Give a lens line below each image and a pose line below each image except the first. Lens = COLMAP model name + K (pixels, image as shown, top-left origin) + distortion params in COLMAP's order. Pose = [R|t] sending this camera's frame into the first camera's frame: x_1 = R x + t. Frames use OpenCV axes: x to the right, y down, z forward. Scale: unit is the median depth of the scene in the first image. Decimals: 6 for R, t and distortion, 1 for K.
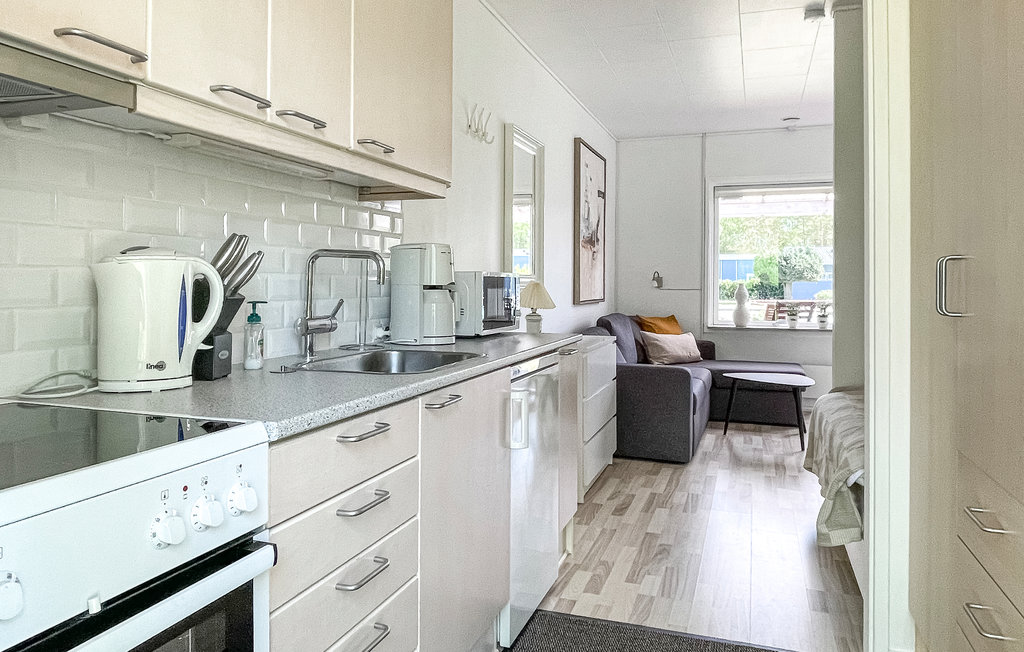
lens RADIAL K [[698.3, 0, 513.7], [0, 698.3, 321.1], [0, 0, 1]] dist [0.006999, -0.026390]
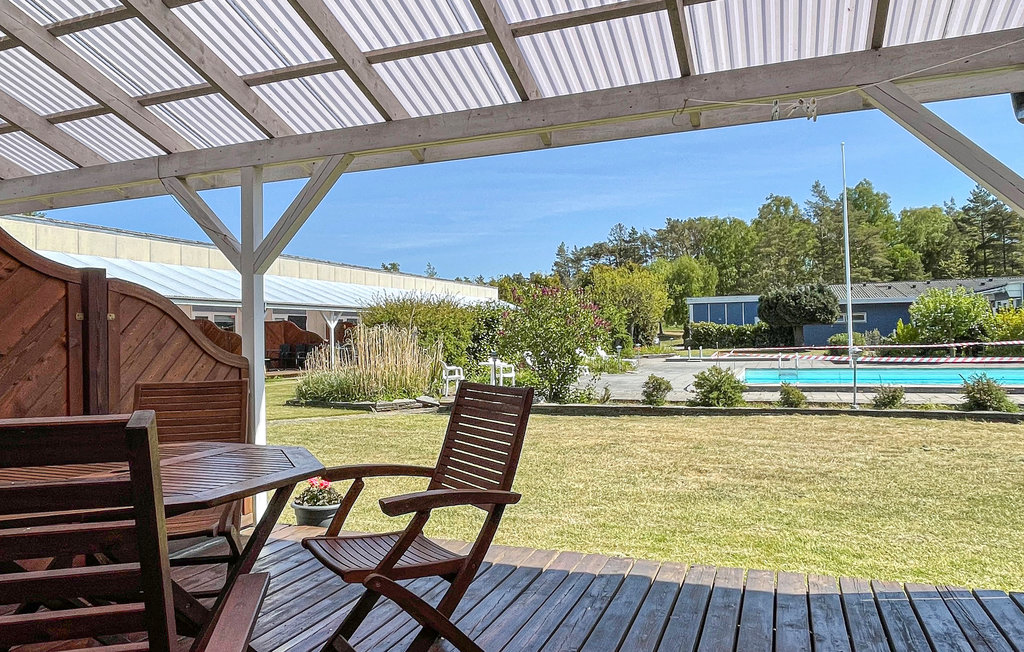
lens RADIAL K [[698.3, 0, 510.4], [0, 698.3, 325.4], [0, 0, 1]] dist [0.006999, -0.026390]
pose [[0.998760, -0.025920, -0.042514, 0.075460], [0.022964, 0.997380, -0.068601, -0.005193], [0.044181, 0.067540, 0.996738, 0.130242]]
